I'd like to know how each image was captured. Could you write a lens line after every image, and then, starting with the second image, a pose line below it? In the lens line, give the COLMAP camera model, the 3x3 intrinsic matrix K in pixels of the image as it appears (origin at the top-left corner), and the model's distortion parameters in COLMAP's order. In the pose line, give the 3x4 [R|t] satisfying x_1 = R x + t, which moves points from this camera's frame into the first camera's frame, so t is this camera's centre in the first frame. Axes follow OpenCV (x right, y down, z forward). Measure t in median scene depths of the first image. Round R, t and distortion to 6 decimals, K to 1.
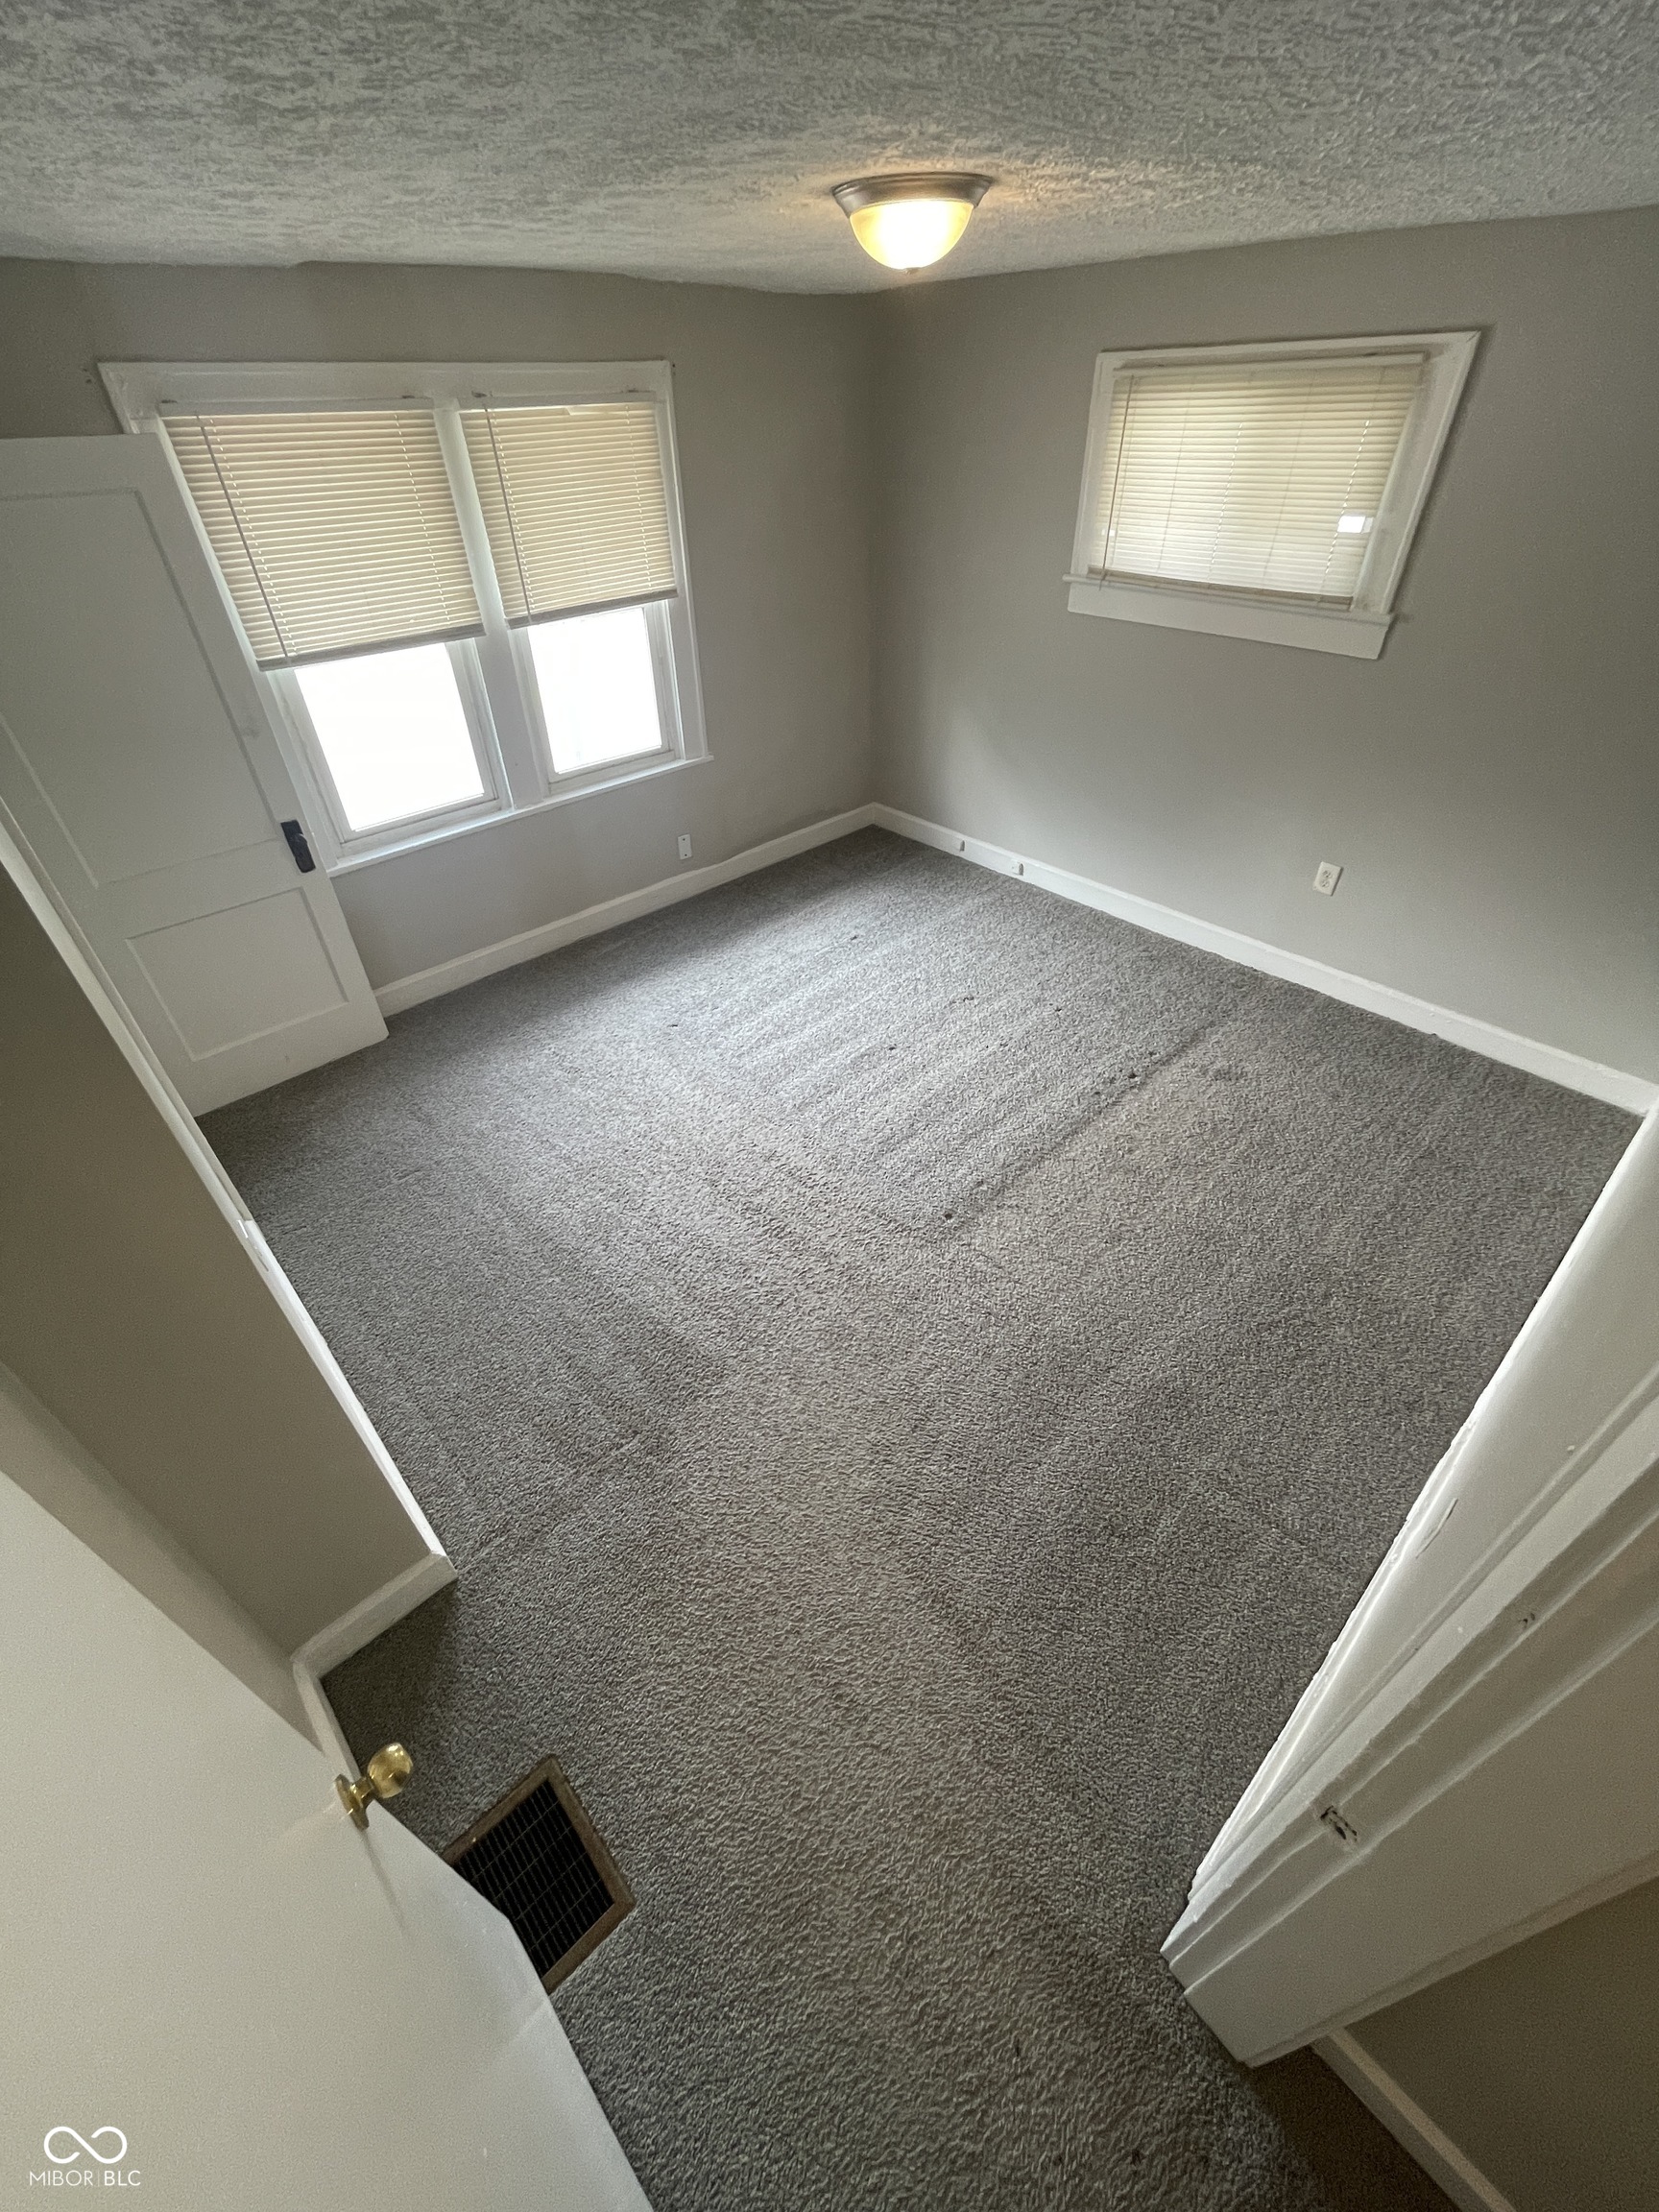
lens RADIAL K [[902.3, 0, 829.5], [0, 902.3, 1106.0], [0, 0, 1]] dist [0.000971, -0.000083]
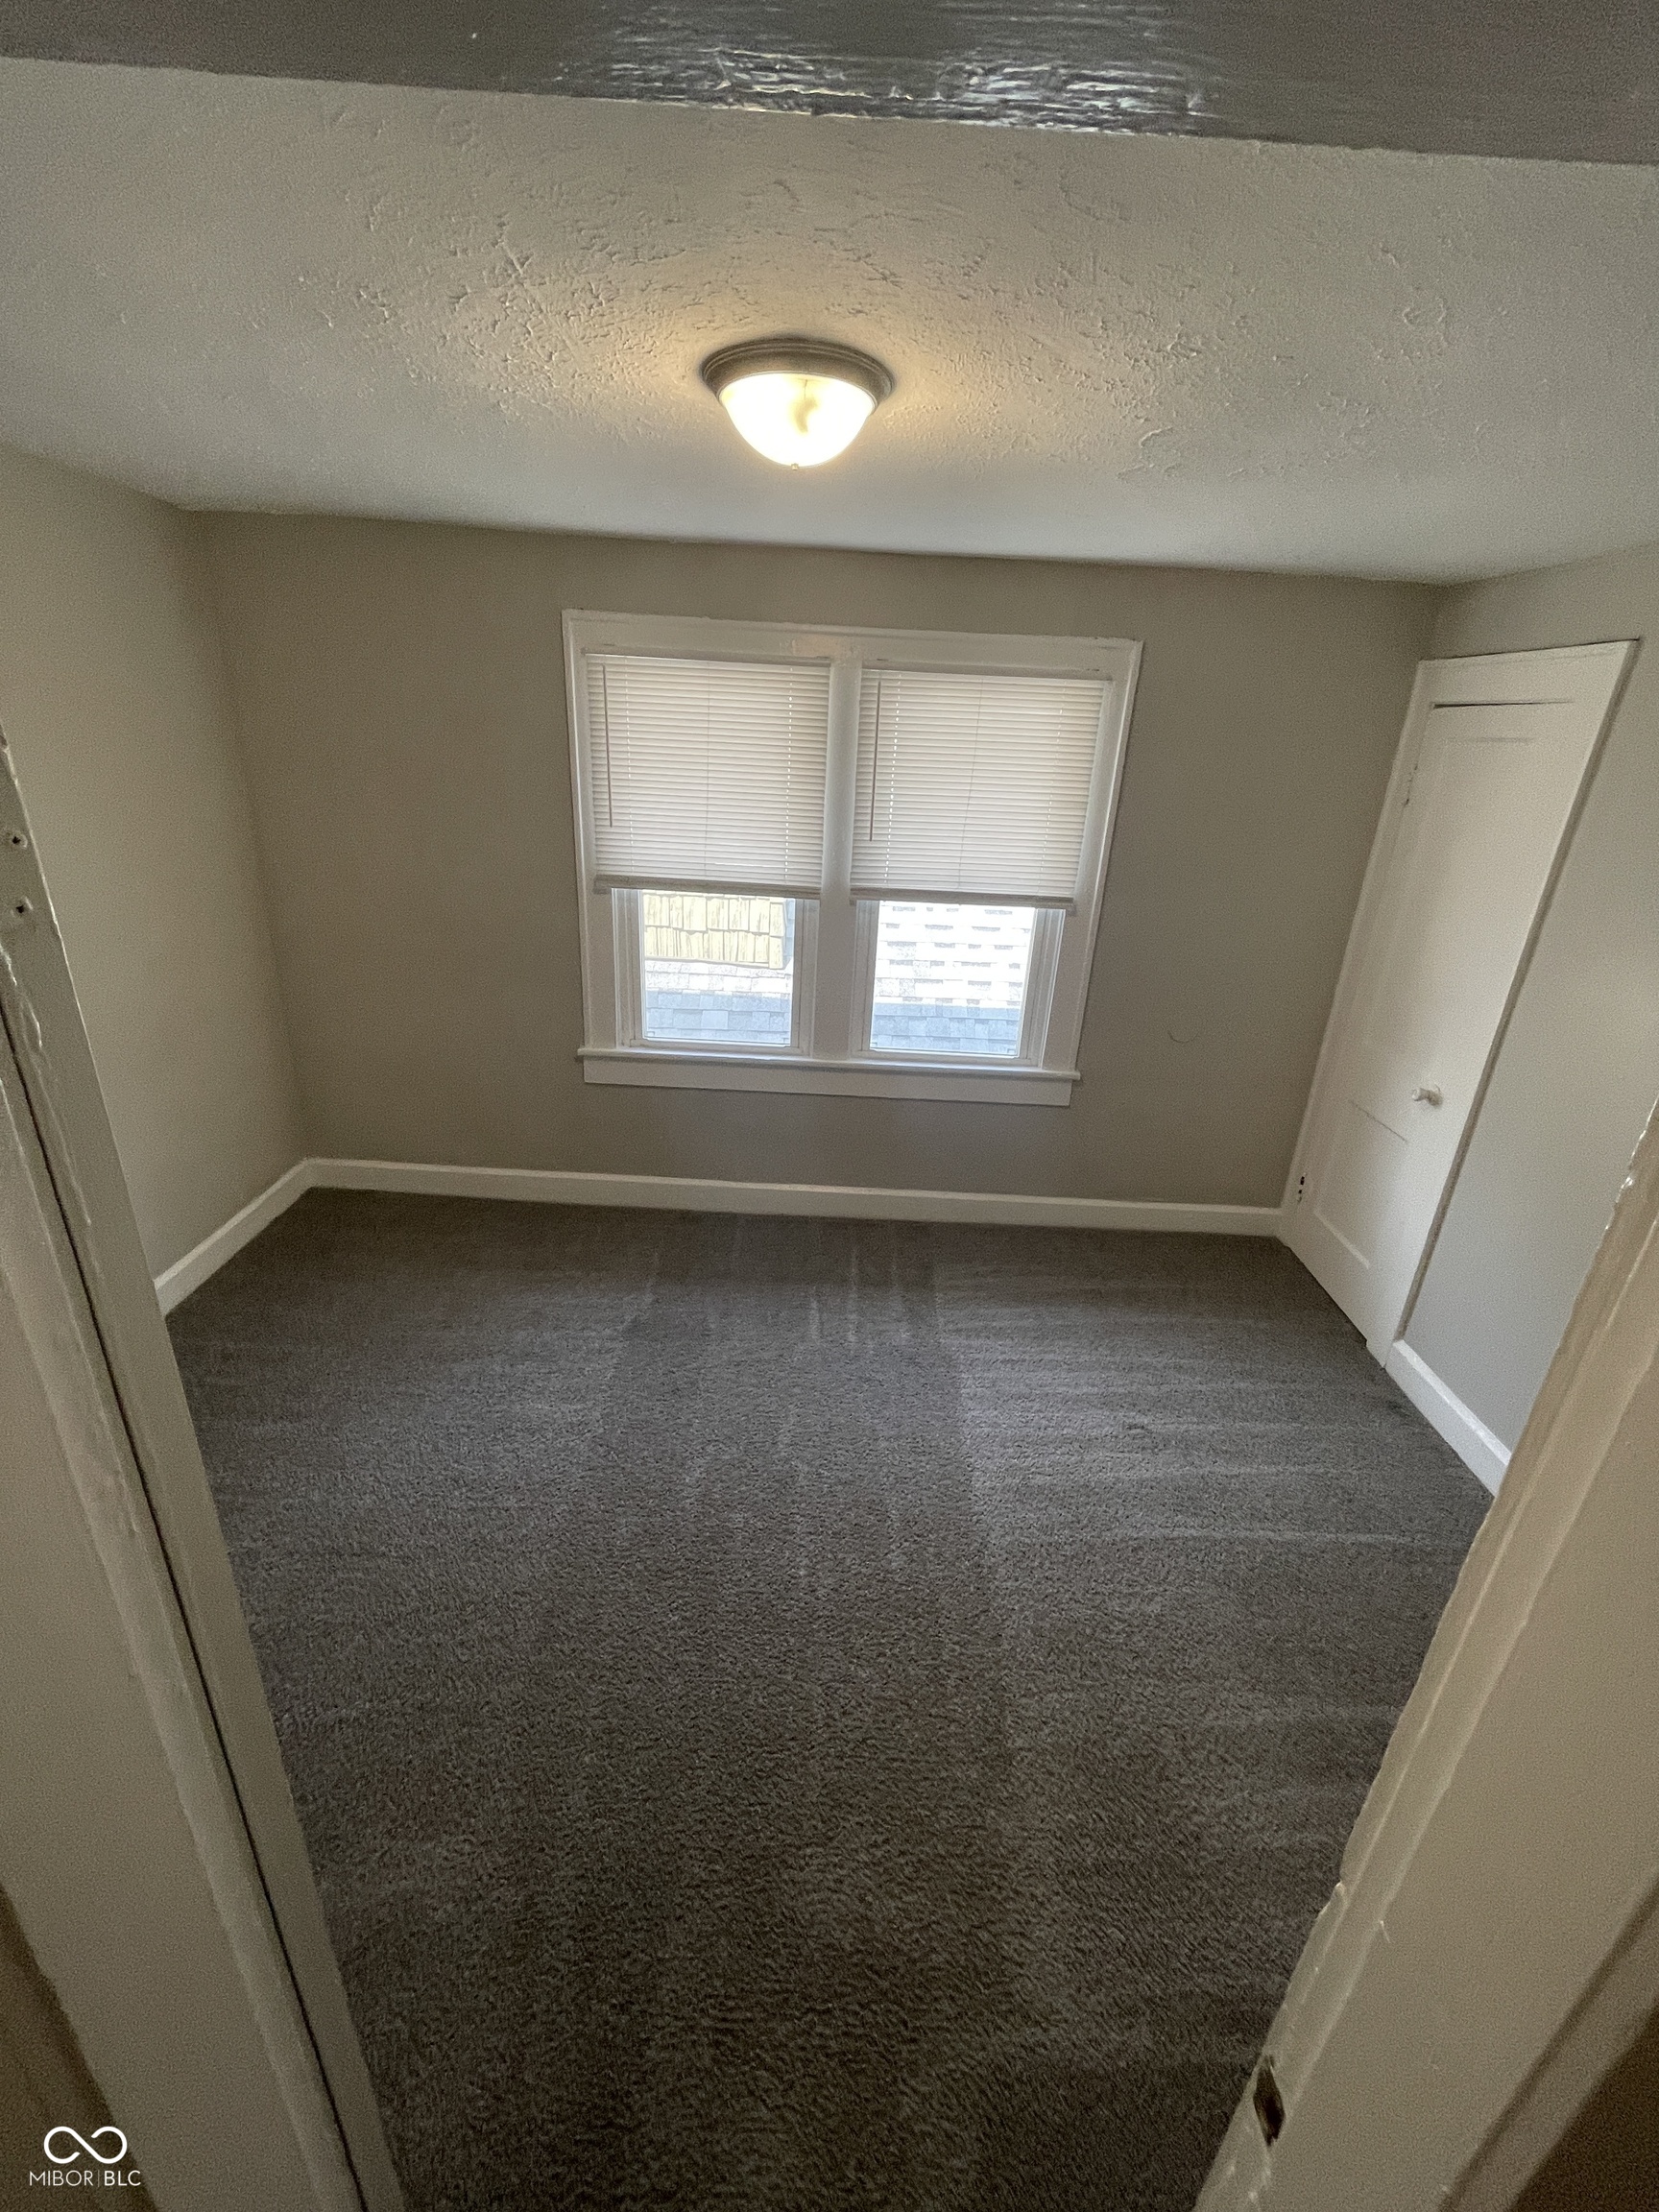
lens RADIAL K [[902.3, 0, 829.5], [0, 902.3, 1106.0], [0, 0, 1]] dist [0.000971, -0.000083]
pose [[0.715545, 0.329428, -0.616014, 0.256823], [-0.478601, 0.873532, -0.088788, -0.240478], [0.508858, 0.358357, 0.782716, 0.327404]]
